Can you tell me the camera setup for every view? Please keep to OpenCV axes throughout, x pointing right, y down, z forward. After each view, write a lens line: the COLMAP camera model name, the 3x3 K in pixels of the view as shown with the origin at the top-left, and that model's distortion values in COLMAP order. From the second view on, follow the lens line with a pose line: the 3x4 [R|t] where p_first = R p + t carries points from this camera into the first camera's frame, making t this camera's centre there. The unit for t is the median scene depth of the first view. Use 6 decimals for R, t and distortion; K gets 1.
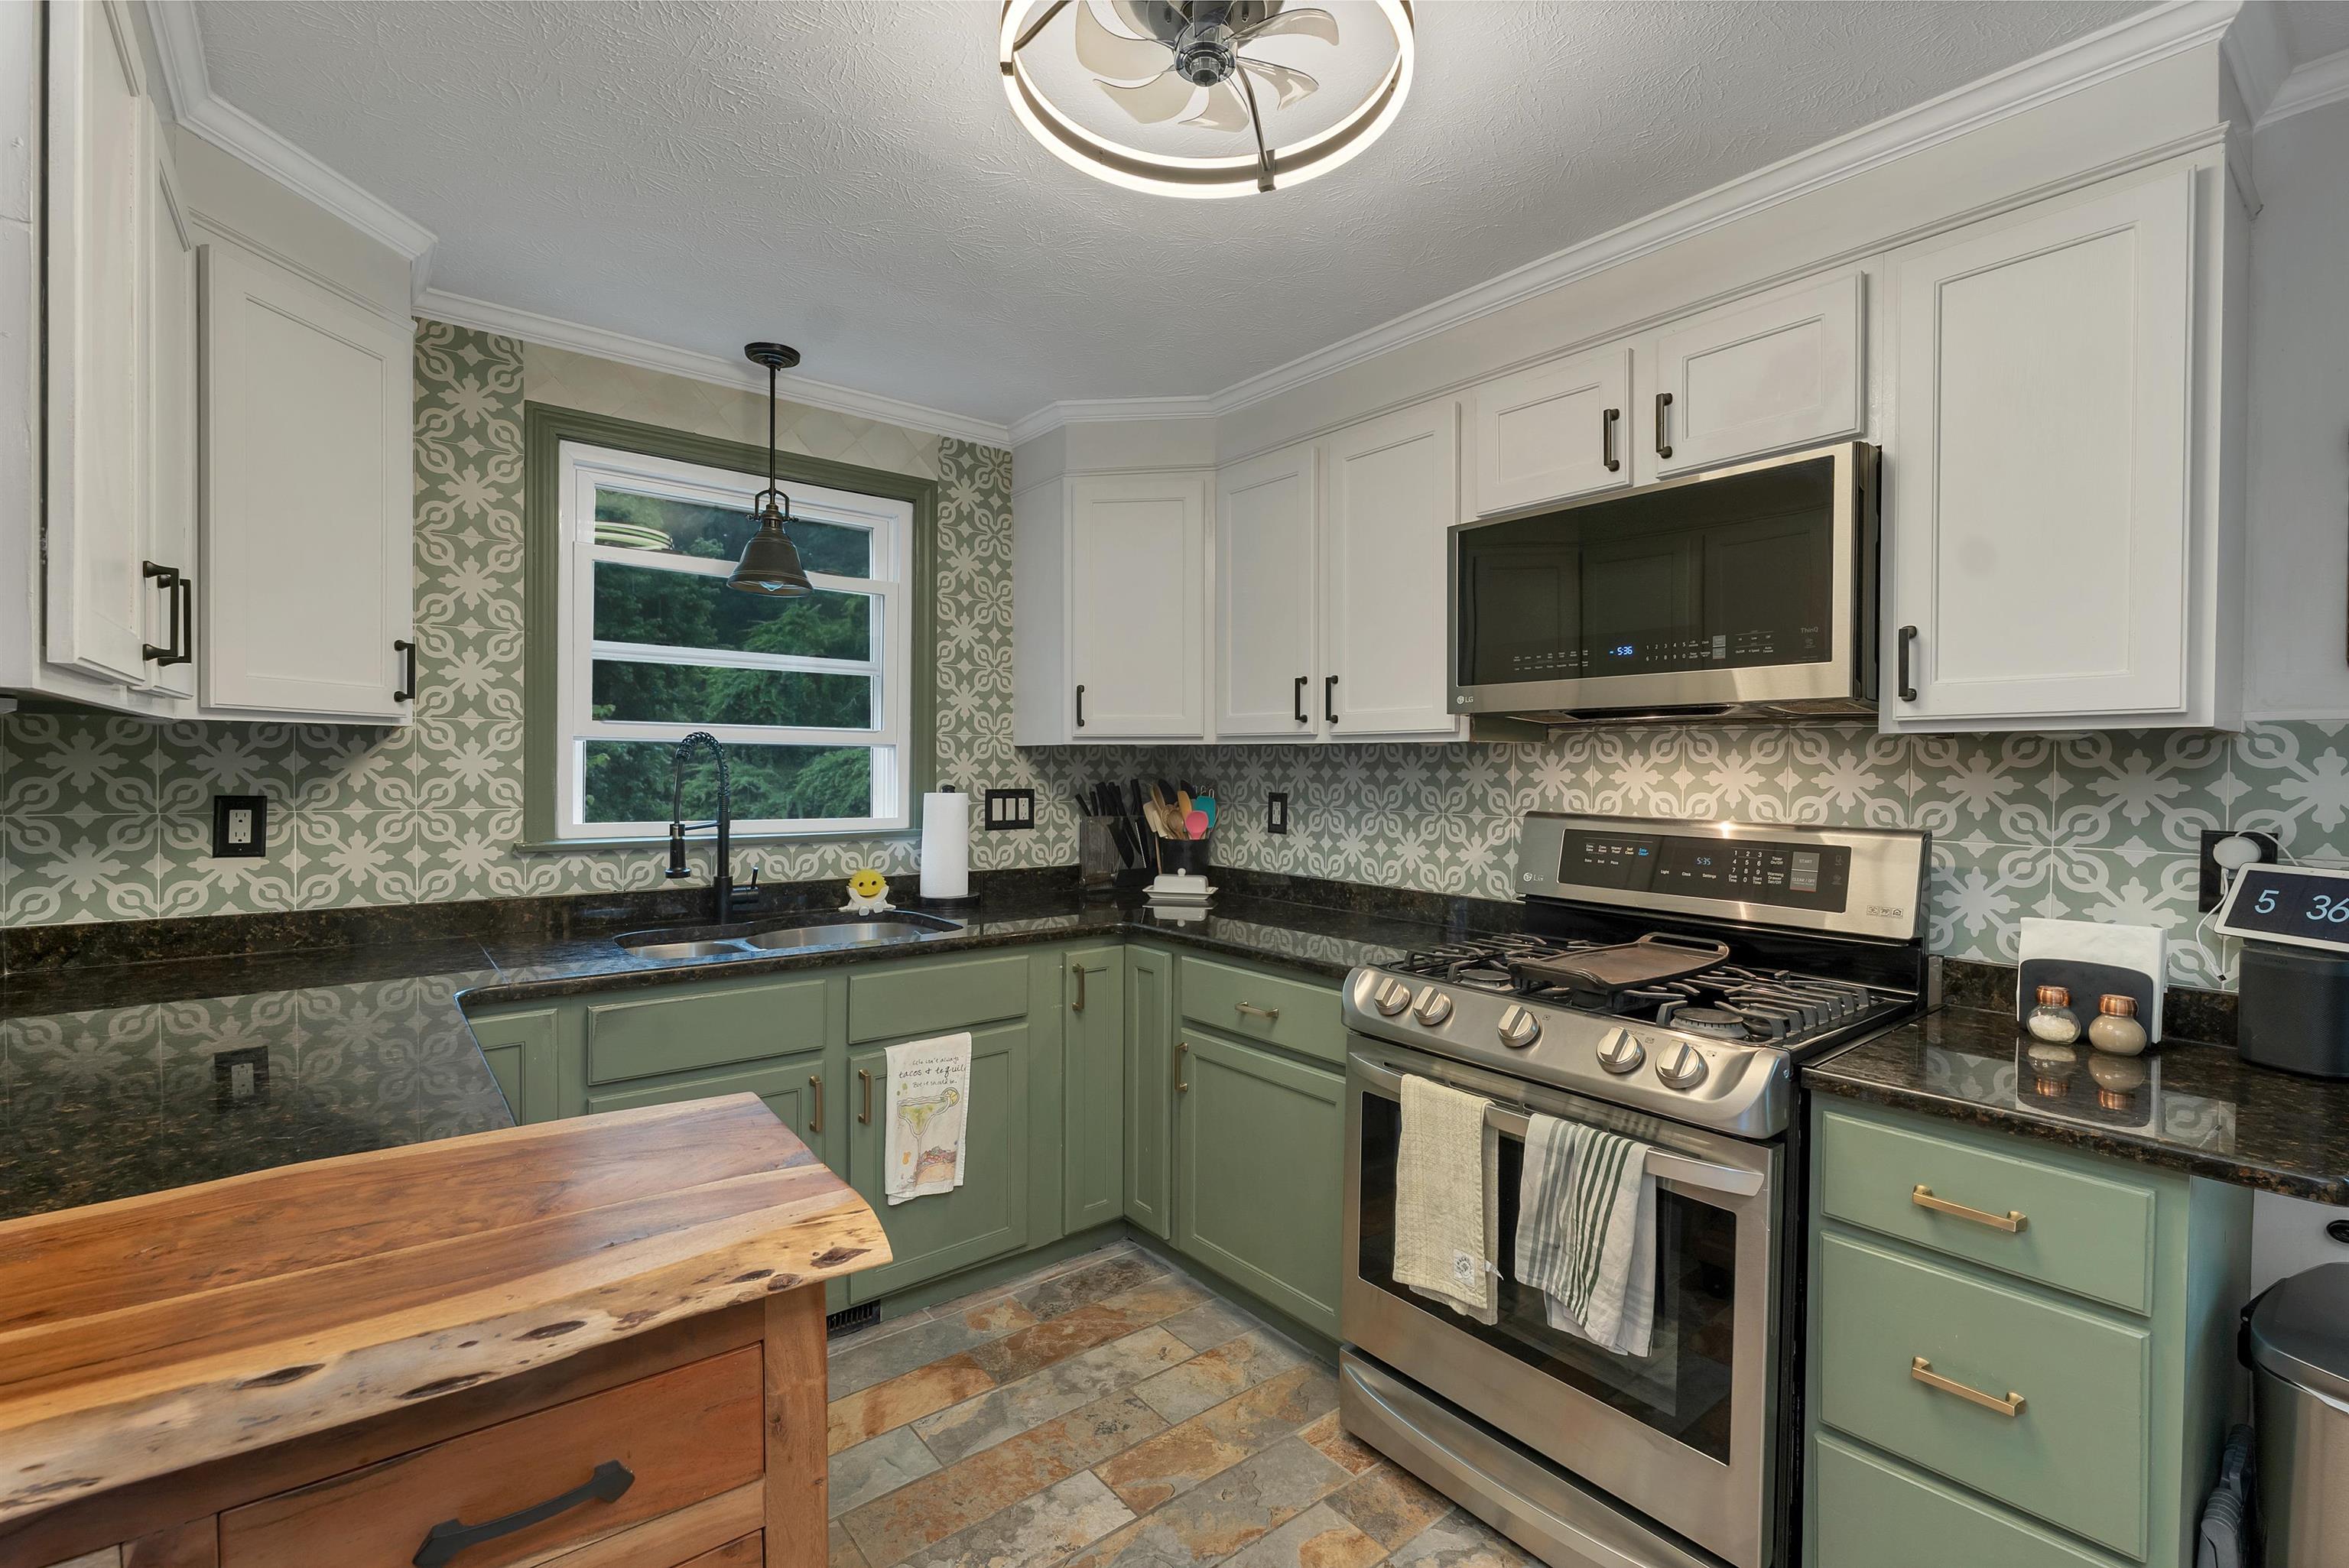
lens RADIAL K [[1043.4, 0, 1170.4], [0, 1043.4, 779.3], [0, 0, 1]] dist [0.001851, 0.000076]
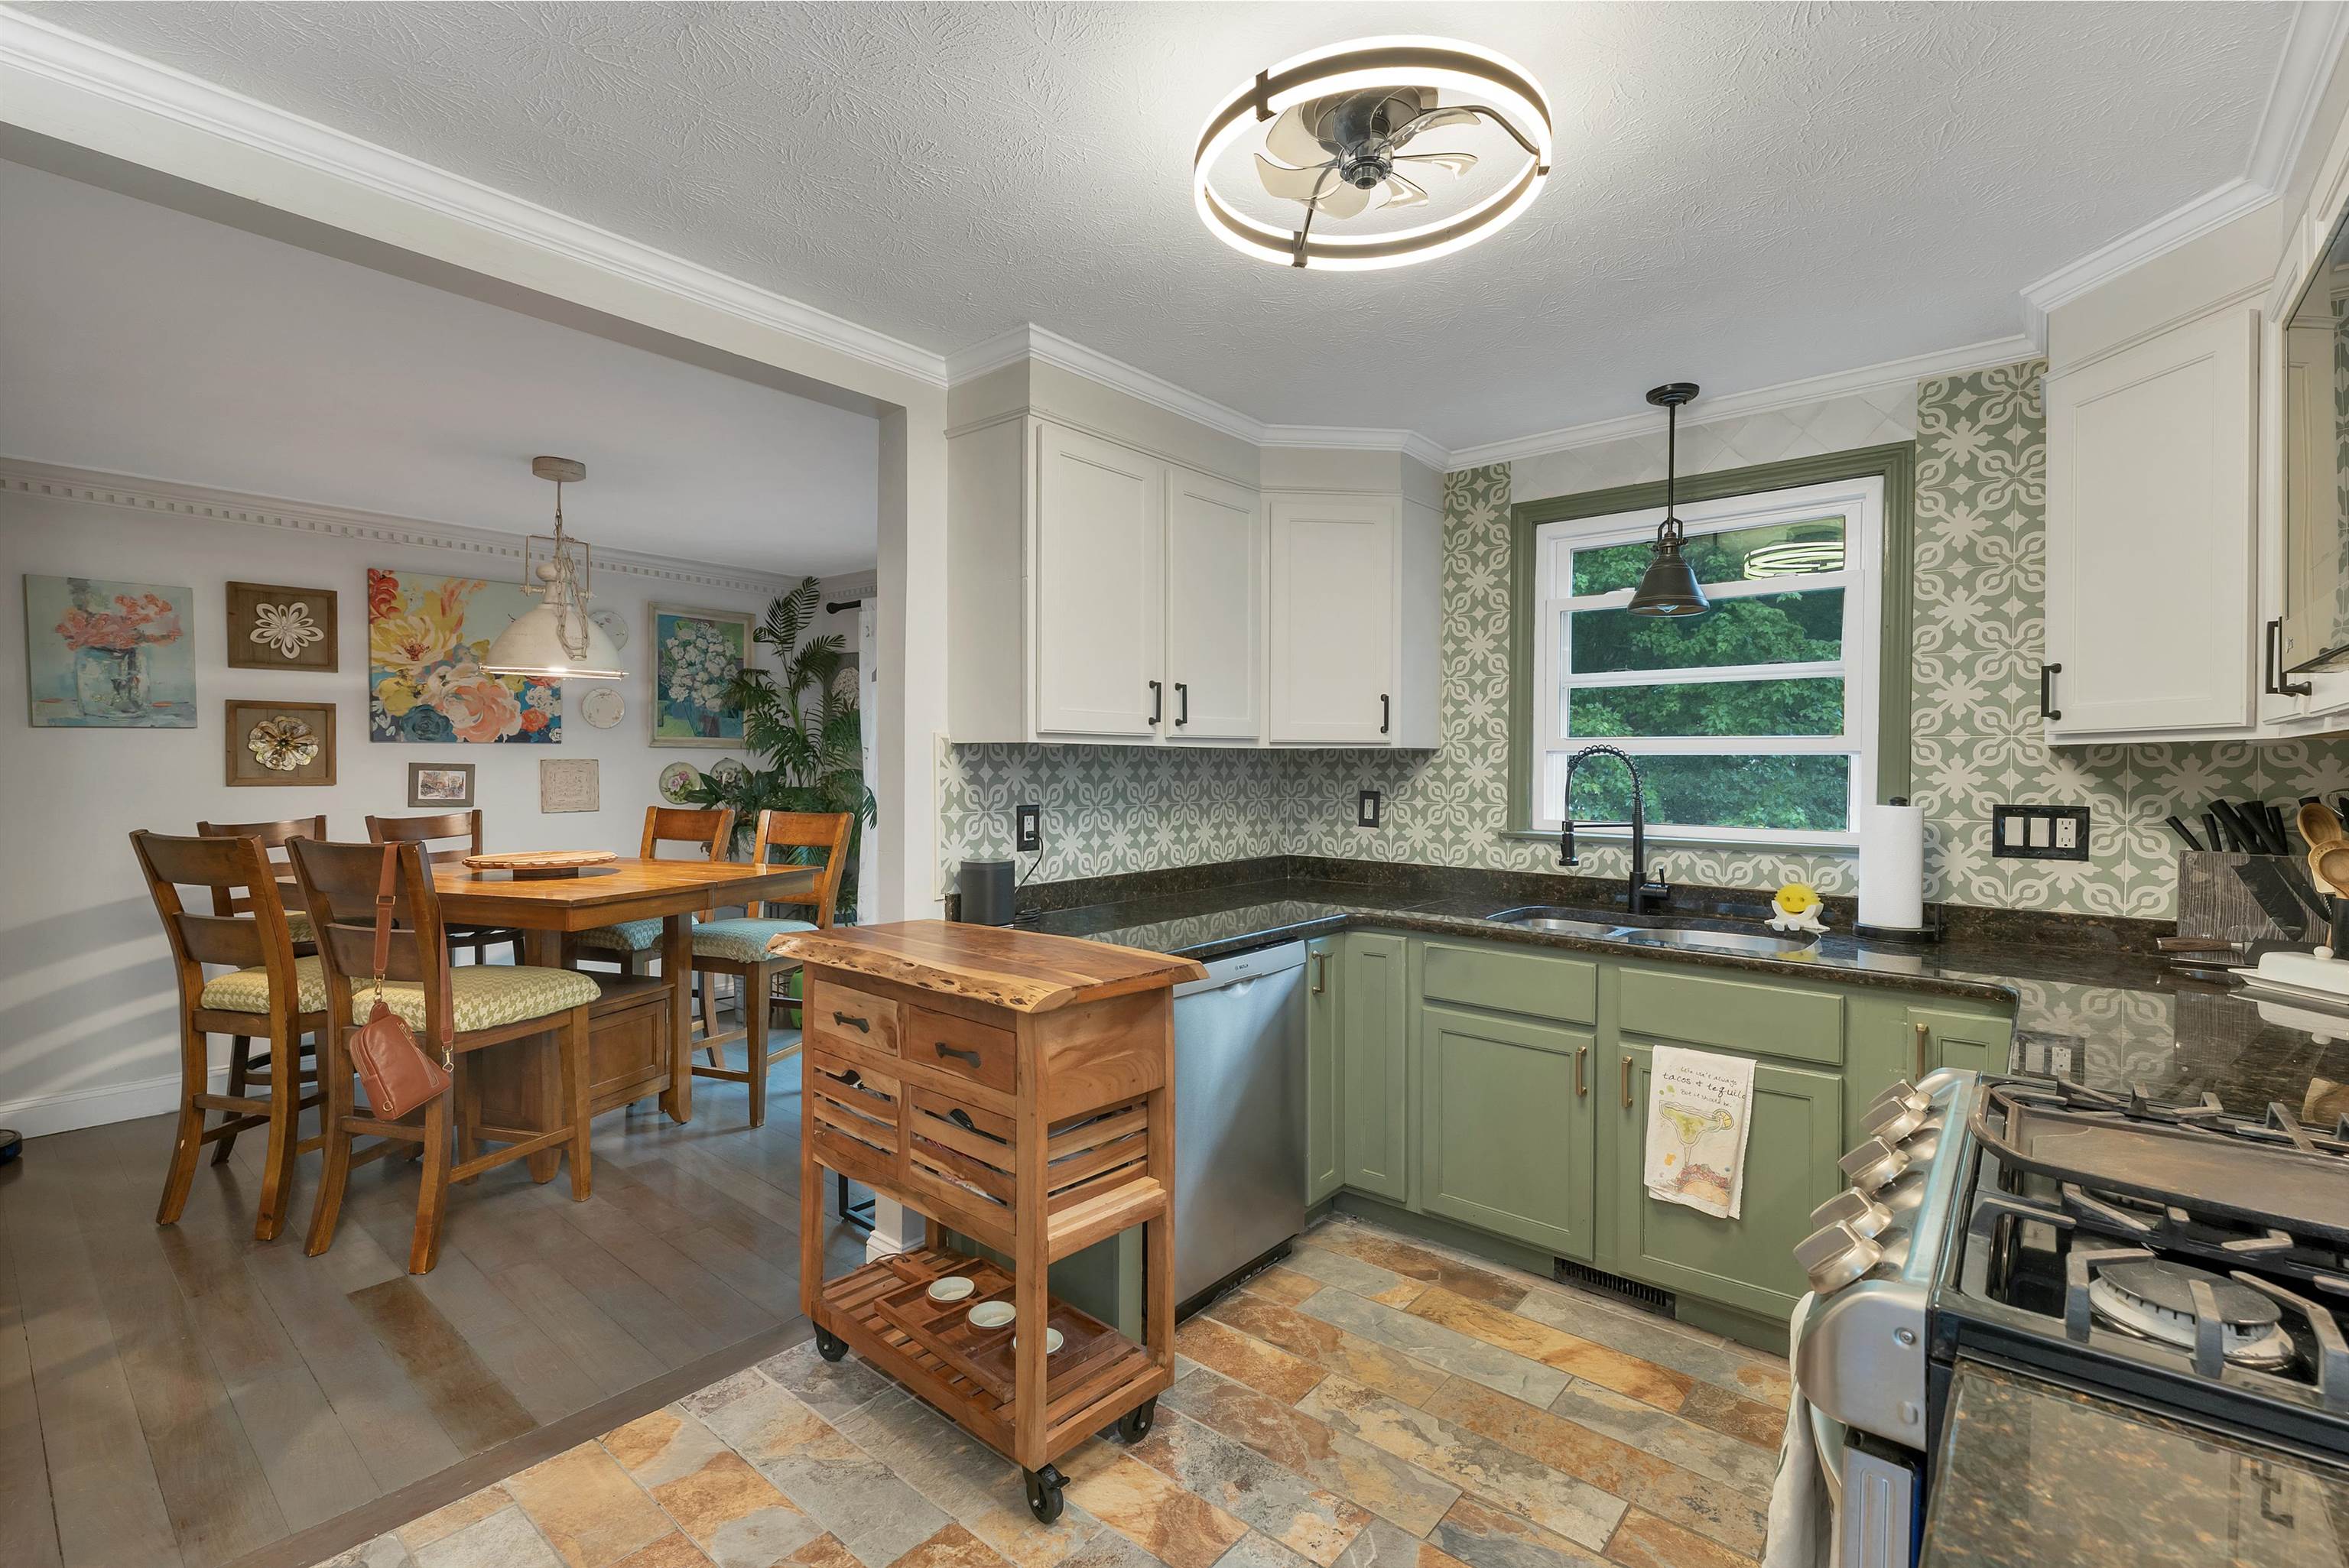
lens RADIAL K [[1043.4, 0, 1170.4], [0, 1043.4, 779.3], [0, 0, 1]] dist [0.001851, 0.000076]
pose [[0.185559, 0.003392, -0.982627, 0.624625], [-0.017794, 0.999842, 0.000091, 0.001927], [0.982472, 0.017468, 0.185590, 0.315176]]
